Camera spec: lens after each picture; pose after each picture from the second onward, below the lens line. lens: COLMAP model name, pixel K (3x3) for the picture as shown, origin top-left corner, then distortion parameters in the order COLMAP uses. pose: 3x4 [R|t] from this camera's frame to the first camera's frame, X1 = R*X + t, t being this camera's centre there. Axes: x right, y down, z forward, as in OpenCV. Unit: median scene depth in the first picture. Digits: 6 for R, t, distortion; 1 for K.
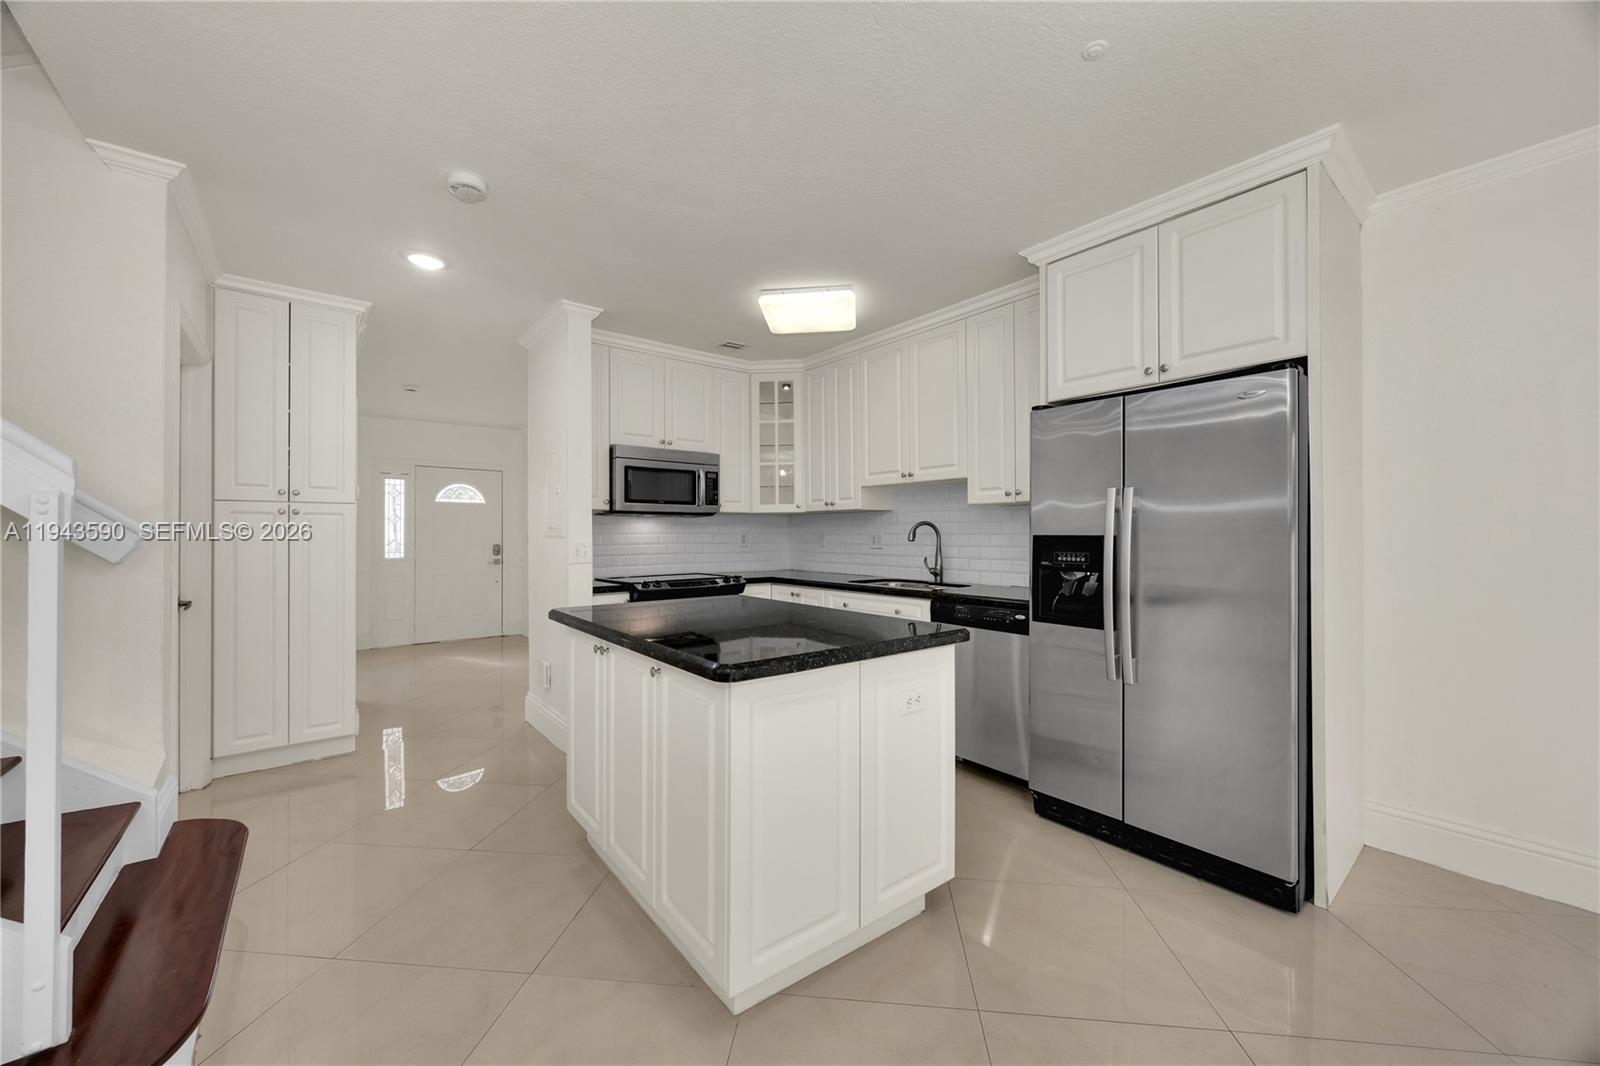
lens RADIAL K [[606.1, 0, 801.3], [0, 606.1, 528.8], [0, 0, 1]] dist [0.000627, 0.000069]
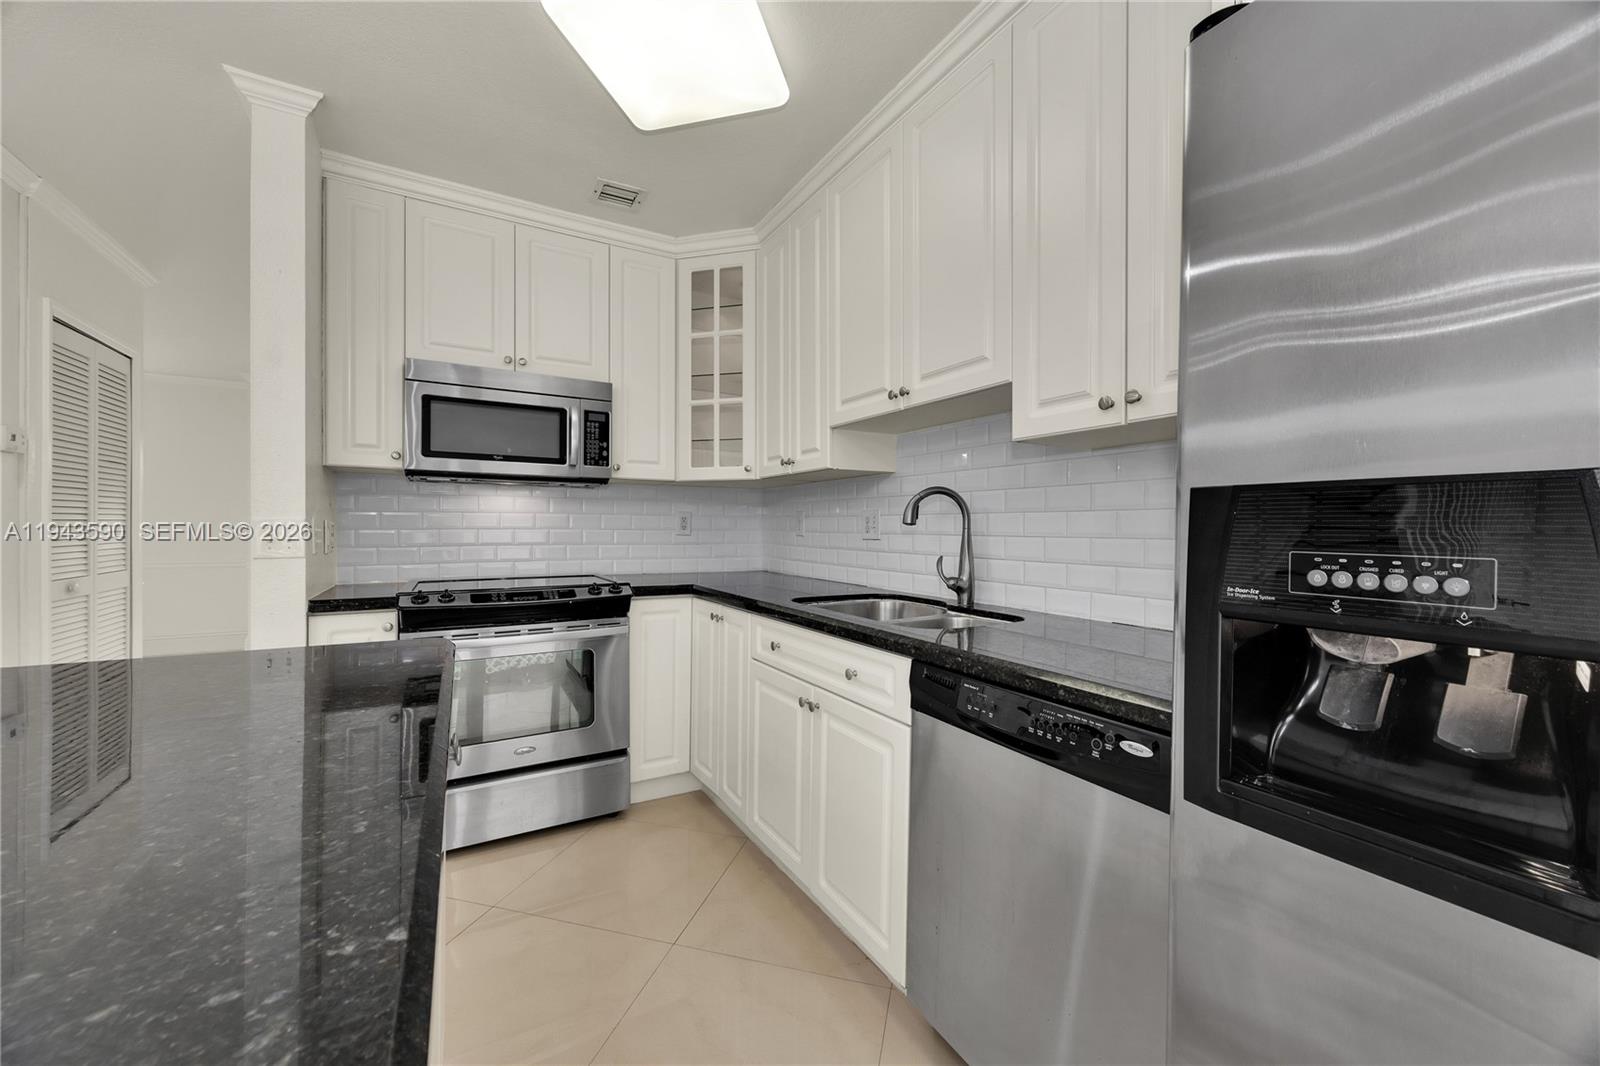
lens RADIAL K [[606.1, 0, 800.3], [0, 606.1, 527.7], [0, 0, 1]] dist [0.000627, 0.000069]
pose [[0.987791, 0.008552, -0.155548, 0.186257], [-0.007242, 0.999933, 0.008989, 0.020519], [0.155614, -0.007753, 0.987787, 0.521576]]
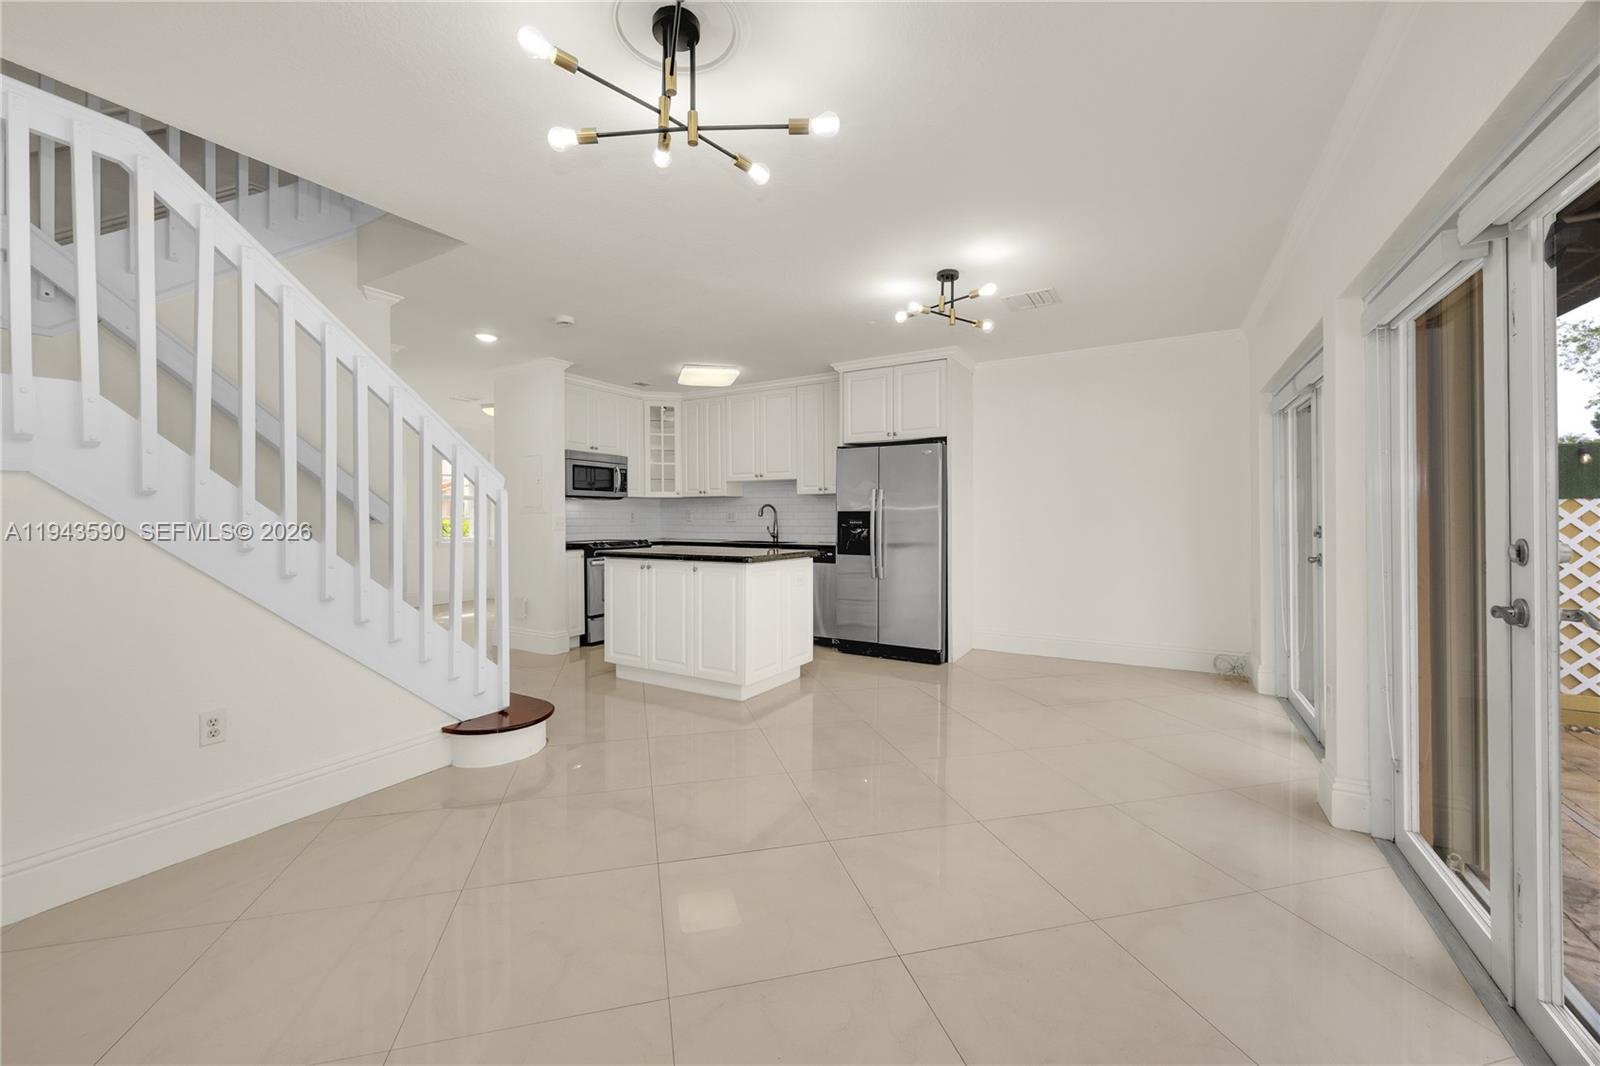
lens RADIAL K [[606.1, 0, 786.4], [0, 606.1, 520.0], [0, 0, 1]] dist [0.000627, 0.000069]
pose [[0.937982, -0.002152, 0.346676, -0.348144], [-0.002713, 0.999905, 0.013547, 0.008756], [-0.346672, -0.013647, 0.937887, -0.604703]]
